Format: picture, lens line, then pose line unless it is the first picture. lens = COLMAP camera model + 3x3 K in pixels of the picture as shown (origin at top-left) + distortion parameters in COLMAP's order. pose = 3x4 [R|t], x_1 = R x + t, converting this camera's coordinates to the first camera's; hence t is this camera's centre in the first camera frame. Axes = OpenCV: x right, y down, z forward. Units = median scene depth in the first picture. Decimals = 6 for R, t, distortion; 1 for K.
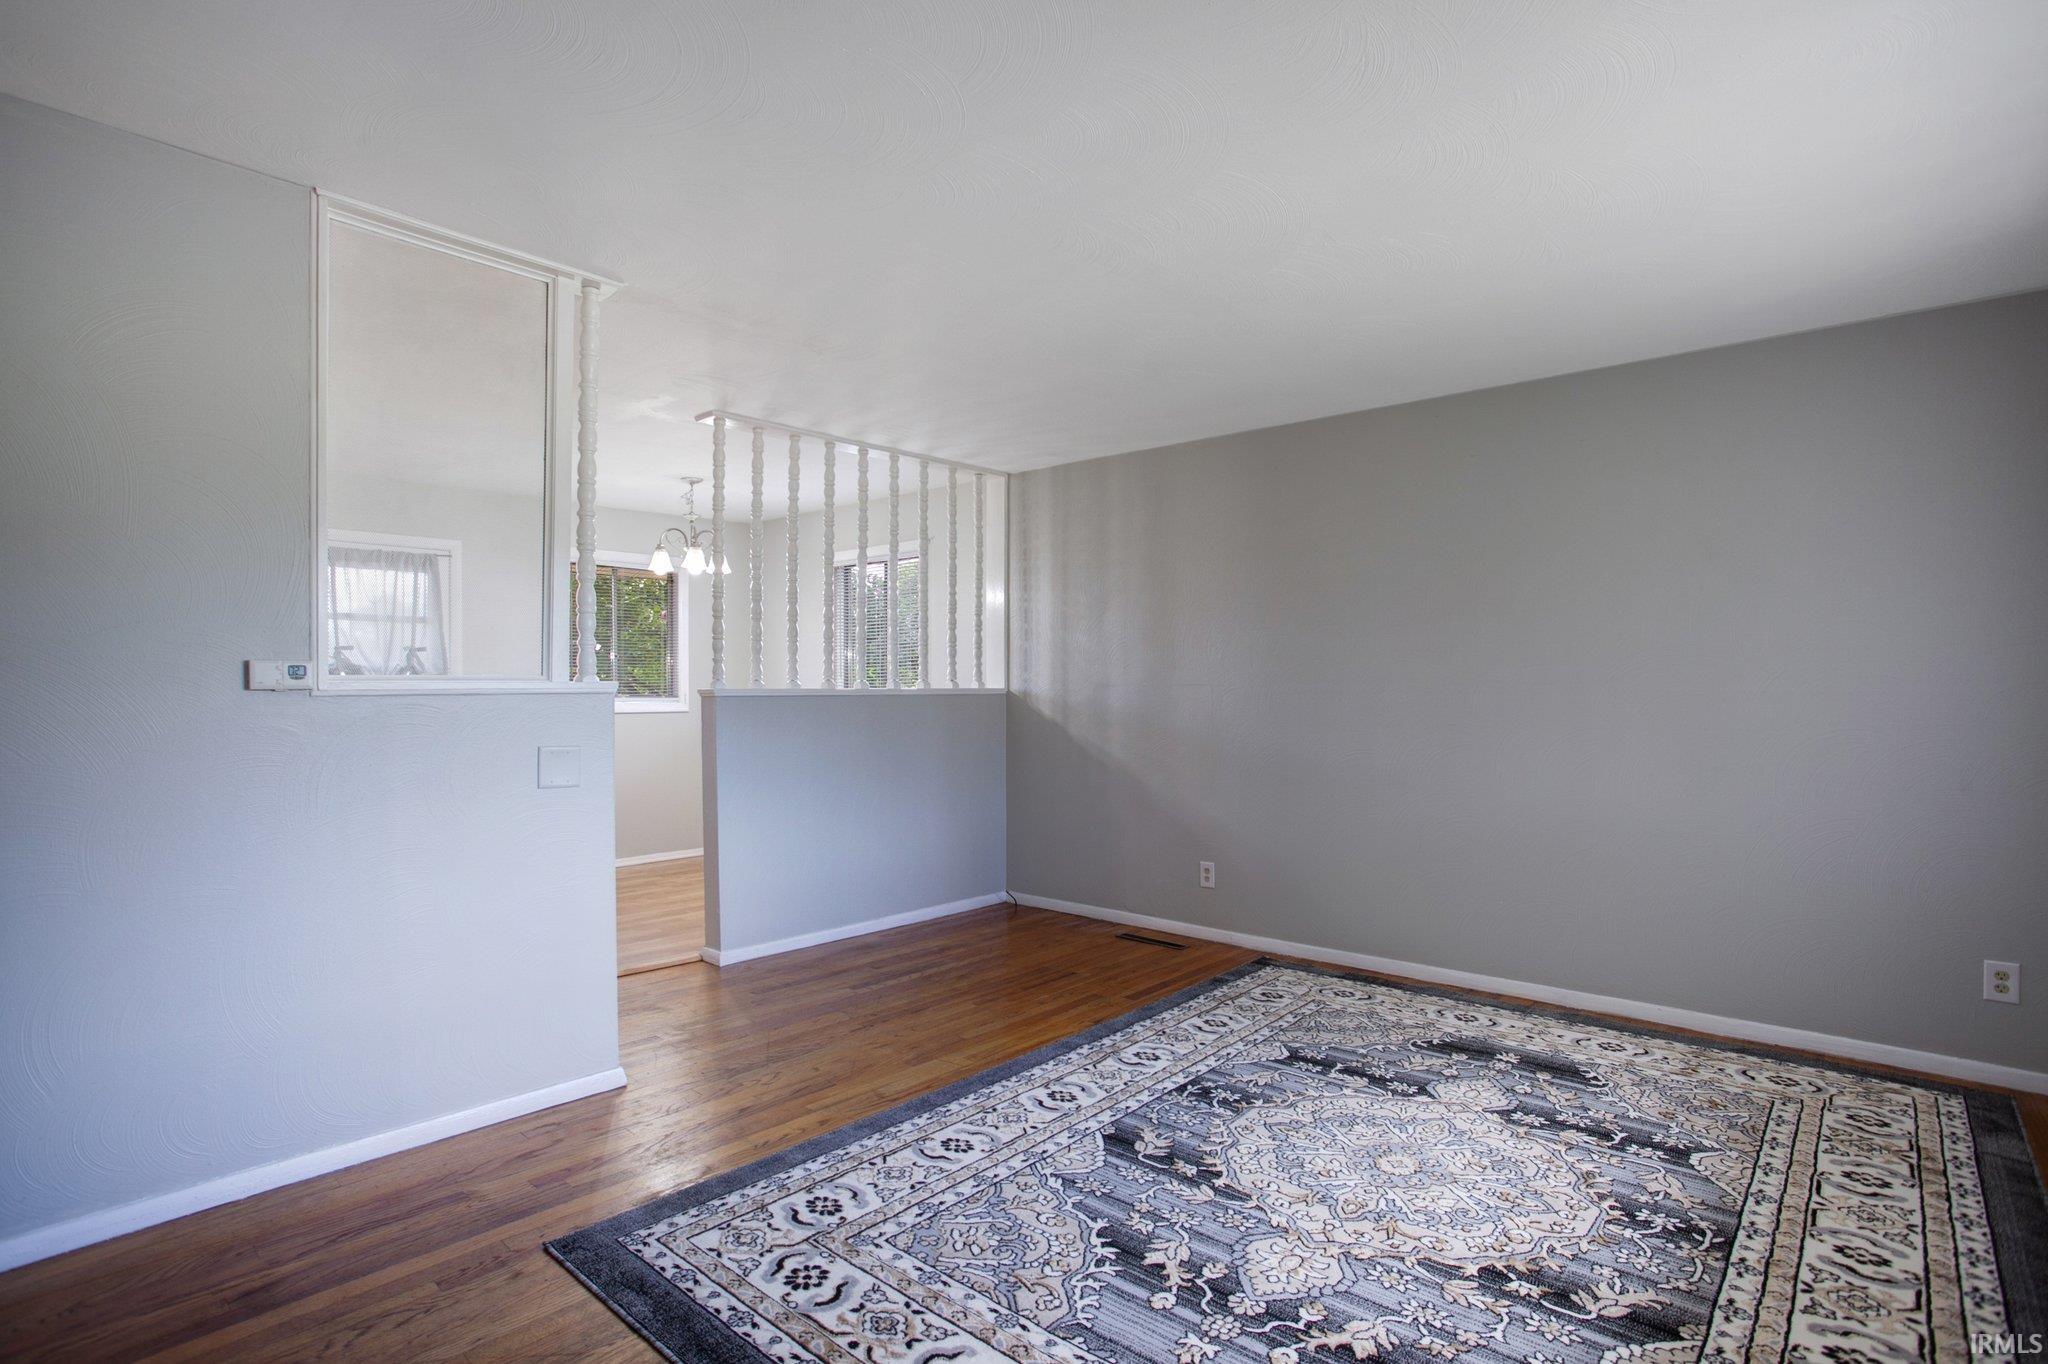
lens RADIAL K [[1007.5, 0, 1037.0], [0, 1007.5, 689.4], [0, 0, 1]] dist [-0.067521, 0.024677]
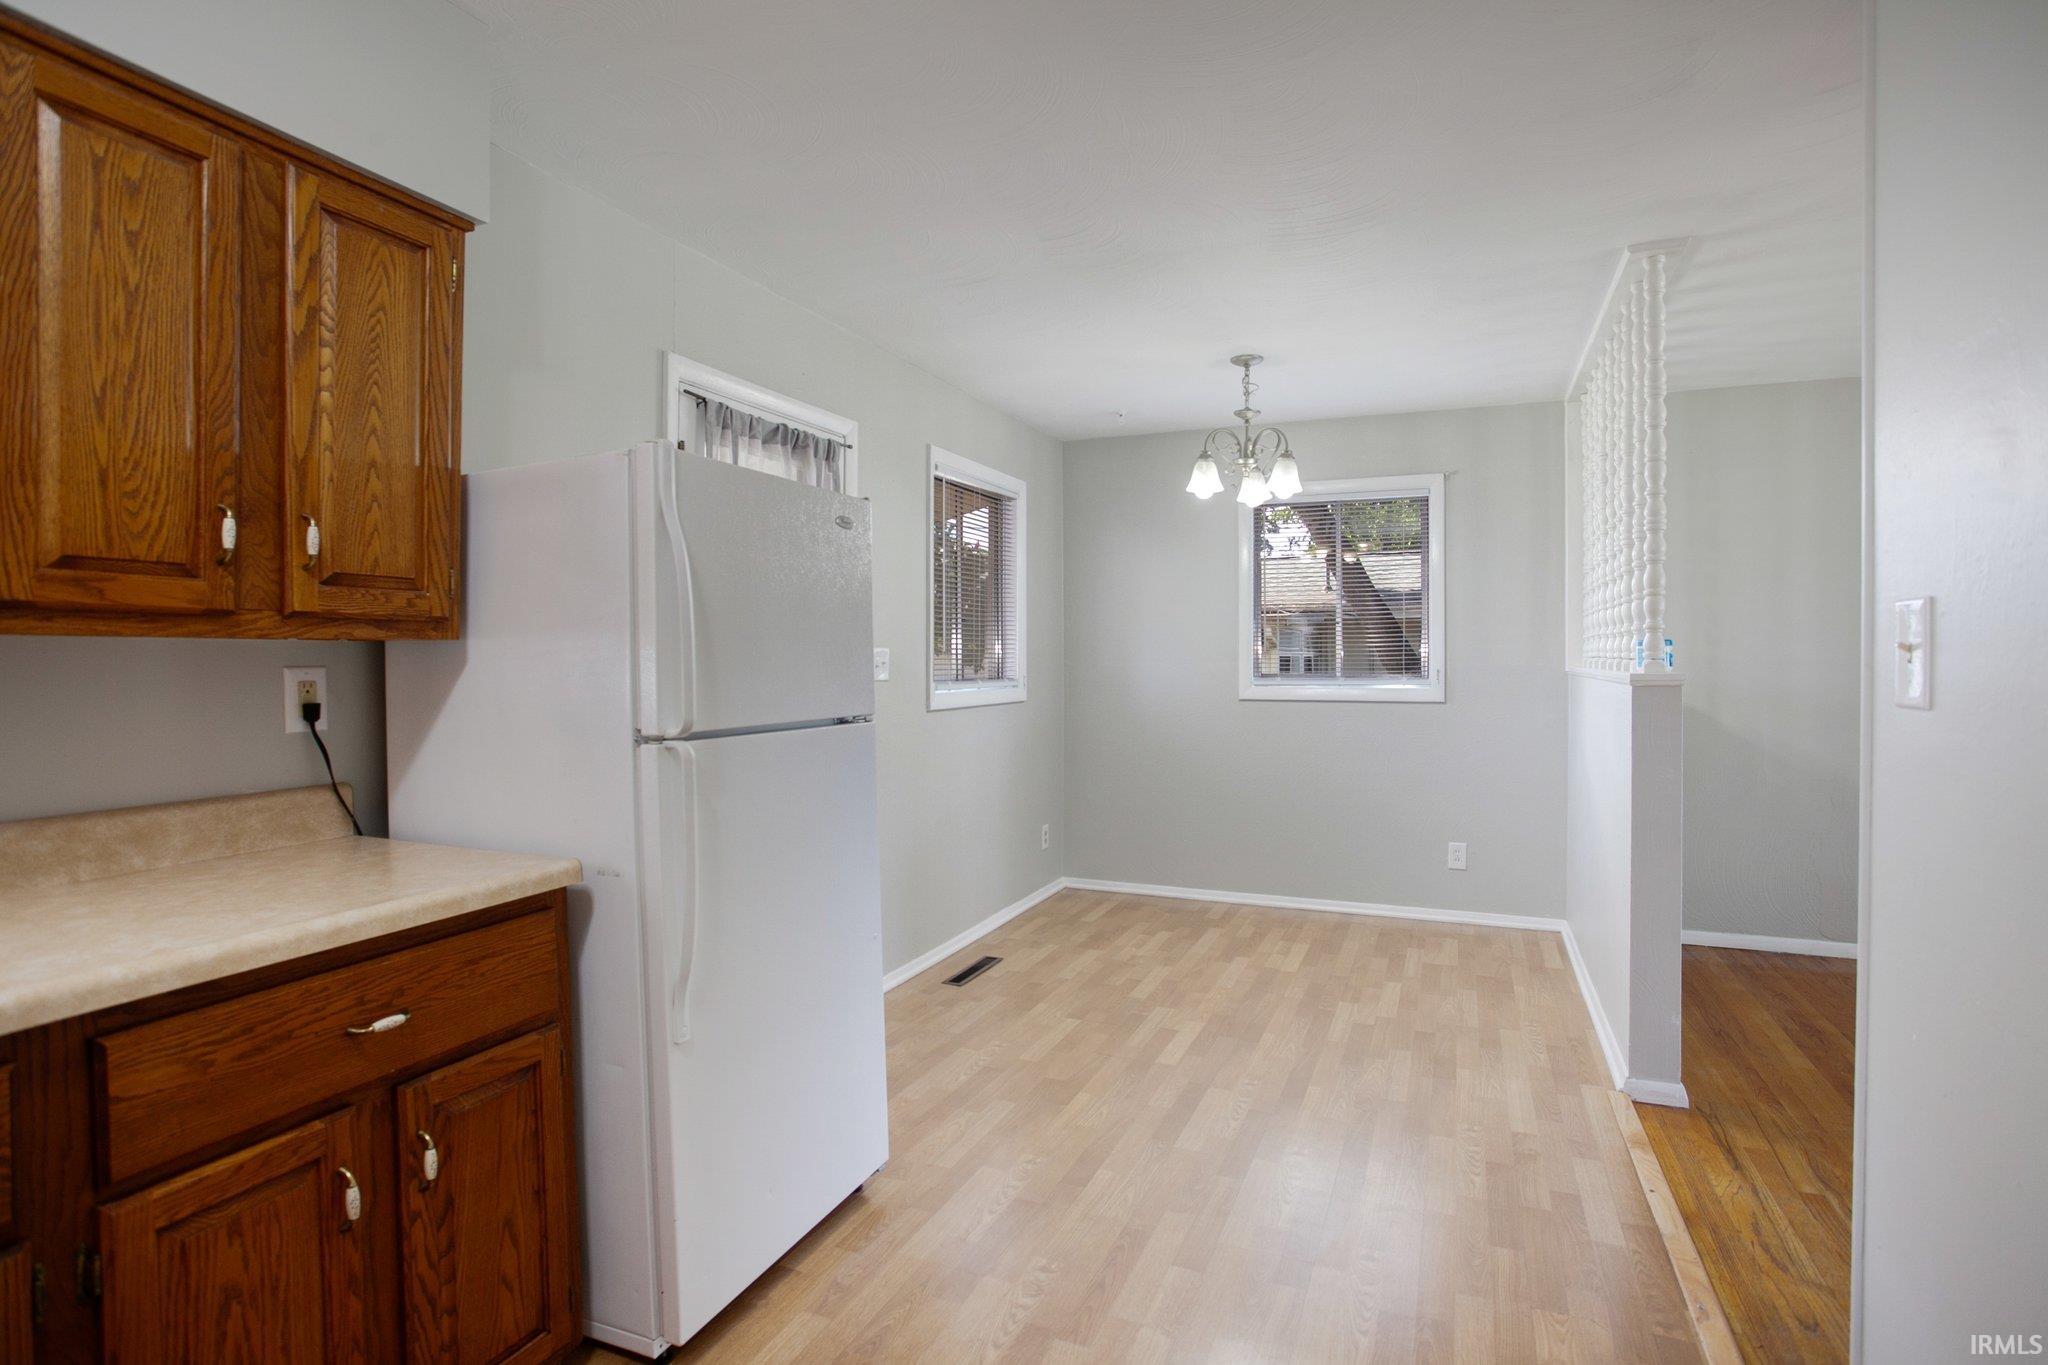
lens RADIAL K [[1007.5, 0, 1012.8], [0, 1007.5, 669.8], [0, 0, 1]] dist [-0.067521, 0.024677]
pose [[0.951773, -0.006912, 0.306726, -1.488274], [0.004879, 0.999961, 0.007395, -0.016200], [-0.306765, -0.005542, 0.951769, 0.908702]]
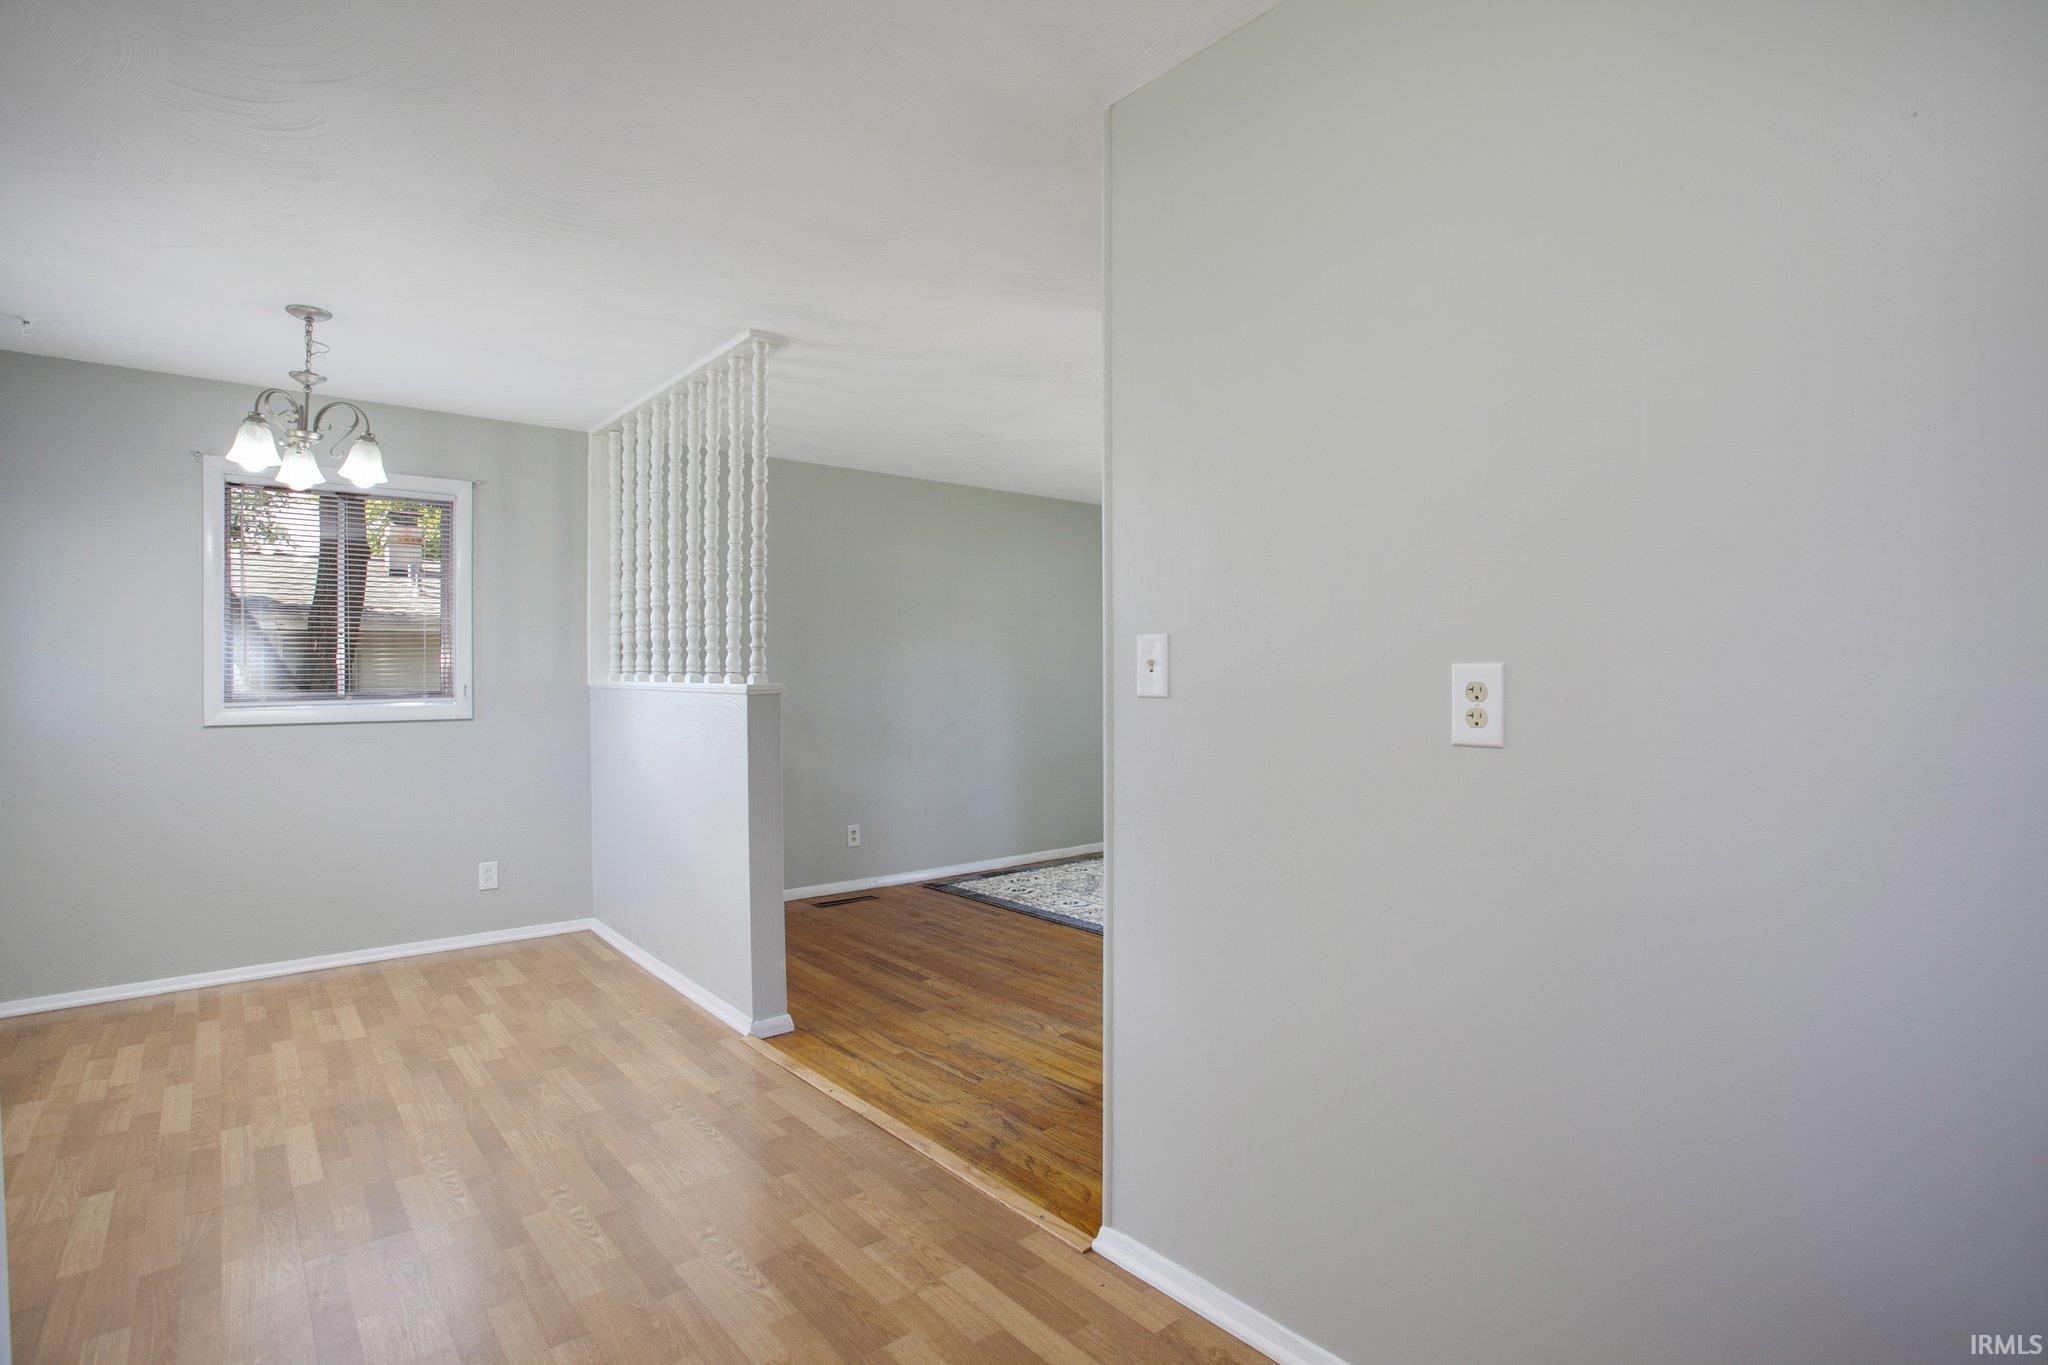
lens RADIAL K [[1007.5, 0, 1045.9], [0, 1007.5, 675.3], [0, 0, 1]] dist [-0.067521, 0.024677]
pose [[0.137803, -0.006849, 0.990436, -1.613533], [0.008382, 0.999948, 0.005749, -0.016719], [-0.990424, 0.007510, 0.137853, 1.022298]]
